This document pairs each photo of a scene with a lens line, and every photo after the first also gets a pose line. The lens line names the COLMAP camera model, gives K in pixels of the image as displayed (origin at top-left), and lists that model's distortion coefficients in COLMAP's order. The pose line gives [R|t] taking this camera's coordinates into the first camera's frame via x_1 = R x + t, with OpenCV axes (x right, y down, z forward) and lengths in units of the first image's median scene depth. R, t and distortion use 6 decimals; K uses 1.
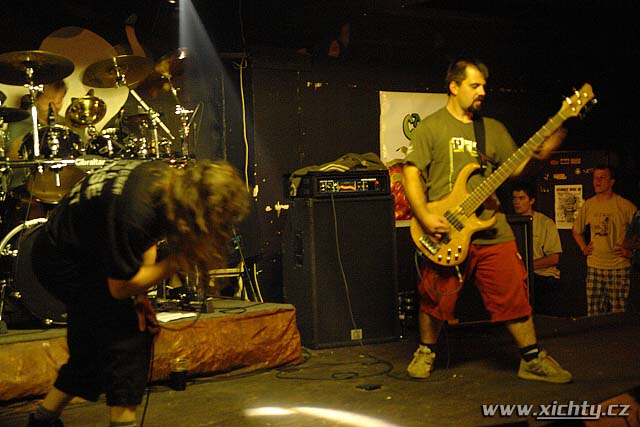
lens RADIAL K [[1129.6, 0, 314.6], [0, 1129.6, 211.7], [0, 0, 1]] dist [0.213998, 0.000000]
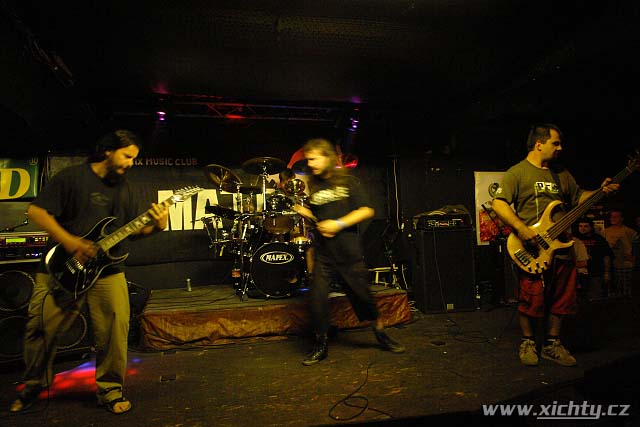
lens RADIAL K [[481.4, 0, 309.9], [0, 481.4, 215.5], [0, 0, 1]] dist [-0.036812, 0.009368]
pose [[0.934398, -0.015442, -0.355897, 0.116062], [0.002637, 0.999333, -0.036436, -0.009314], [0.356222, 0.033107, 0.933815, 0.244971]]
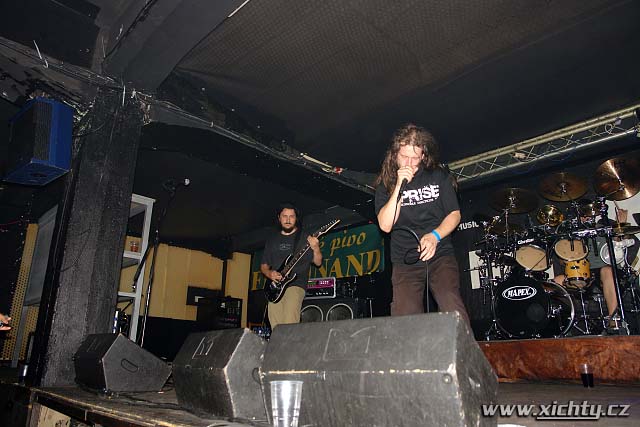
lens RADIAL K [[465.3, 0, 319.7], [0, 465.3, 211.6], [0, 0, 1]] dist [-0.038818, 0.013804]
pose [[0.154488, -0.278122, -0.948041, 0.407493], [-0.010561, 0.959041, -0.283070, 0.108272], [0.987938, 0.053743, 0.145223, 0.562001]]
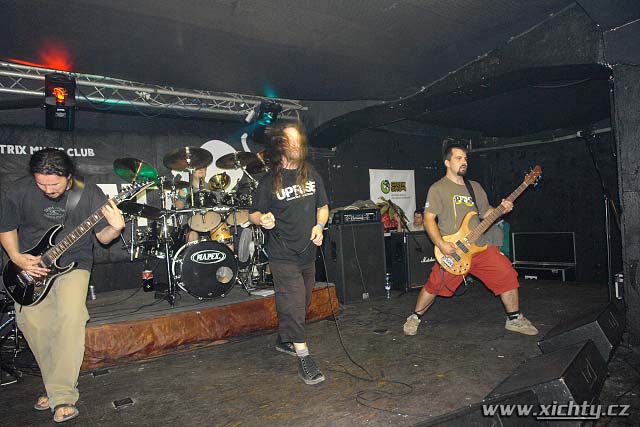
lens RADIAL K [[465.3, 0, 321.3], [0, 465.3, 217.0], [0, 0, 1]] dist [-0.038818, 0.013804]
pose [[0.999704, -0.023338, -0.006804, -0.032527], [0.023229, 0.999606, -0.015729, -0.015075], [0.007168, 0.015566, 0.999853, 0.251474]]
